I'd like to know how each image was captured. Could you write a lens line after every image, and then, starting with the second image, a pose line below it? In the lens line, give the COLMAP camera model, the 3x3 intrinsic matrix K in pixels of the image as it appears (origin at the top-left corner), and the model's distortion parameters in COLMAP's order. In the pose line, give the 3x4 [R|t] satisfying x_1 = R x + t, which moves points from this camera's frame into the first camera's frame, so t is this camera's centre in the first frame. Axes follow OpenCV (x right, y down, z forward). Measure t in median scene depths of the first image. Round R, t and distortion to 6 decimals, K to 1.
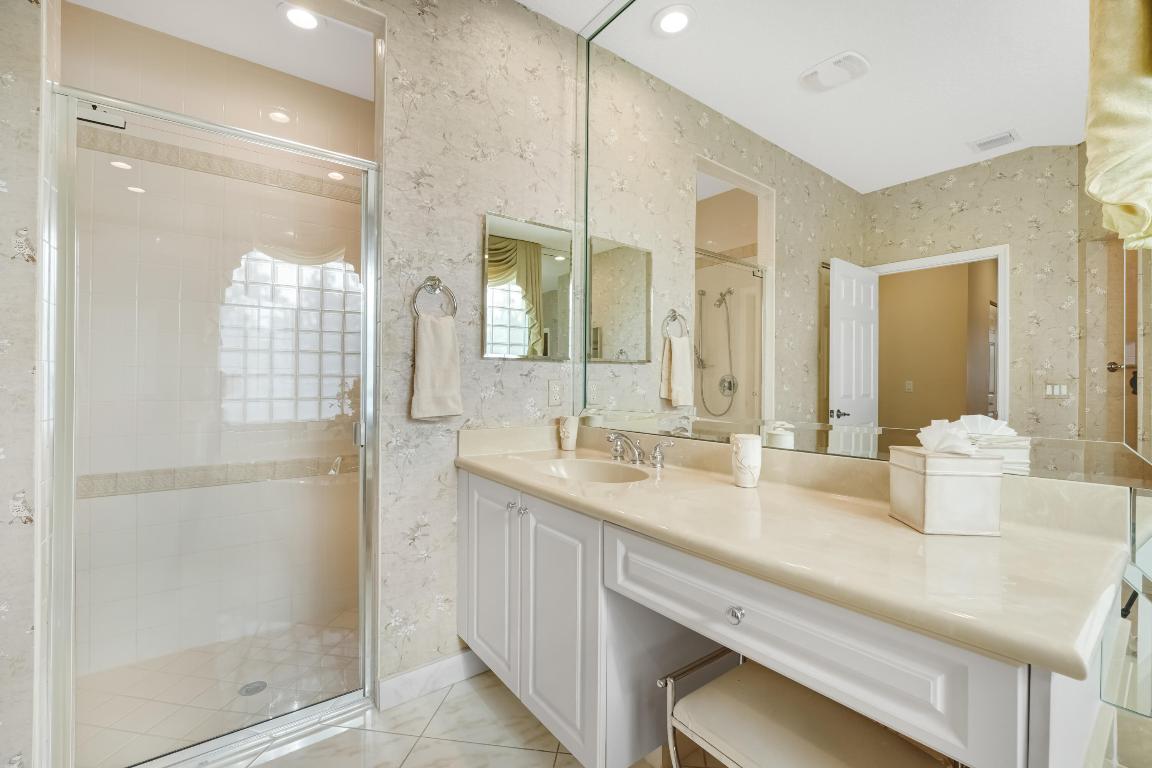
lens RADIAL K [[475.9, 0, 576.3], [0, 475.9, 378.9], [0, 0, 1]] dist [-0.023495, 0.000145]
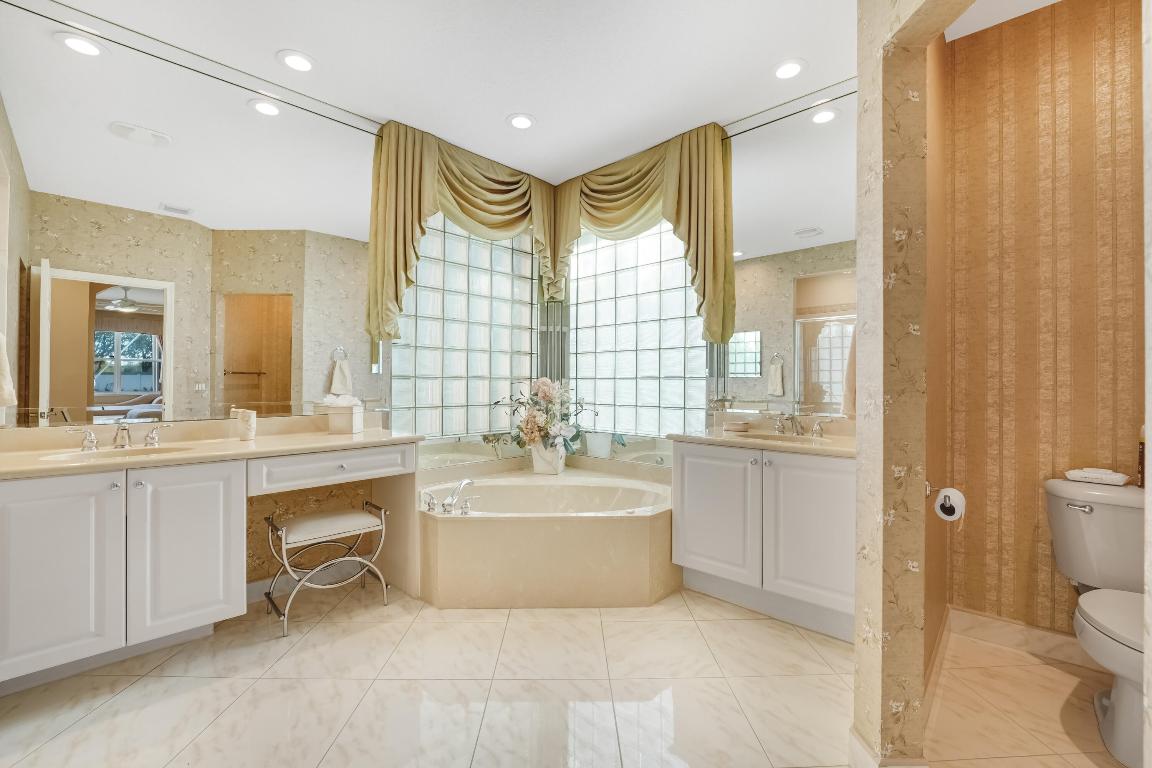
lens RADIAL K [[475.9, 0, 577.4], [0, 475.9, 382.9], [0, 0, 1]] dist [-0.023495, 0.000145]
pose [[-0.159977, 0.000838, 0.987120, -0.677136], [-0.010240, 0.999944, -0.002509, 0.002628], [-0.987068, -0.010509, -0.159960, 0.027457]]
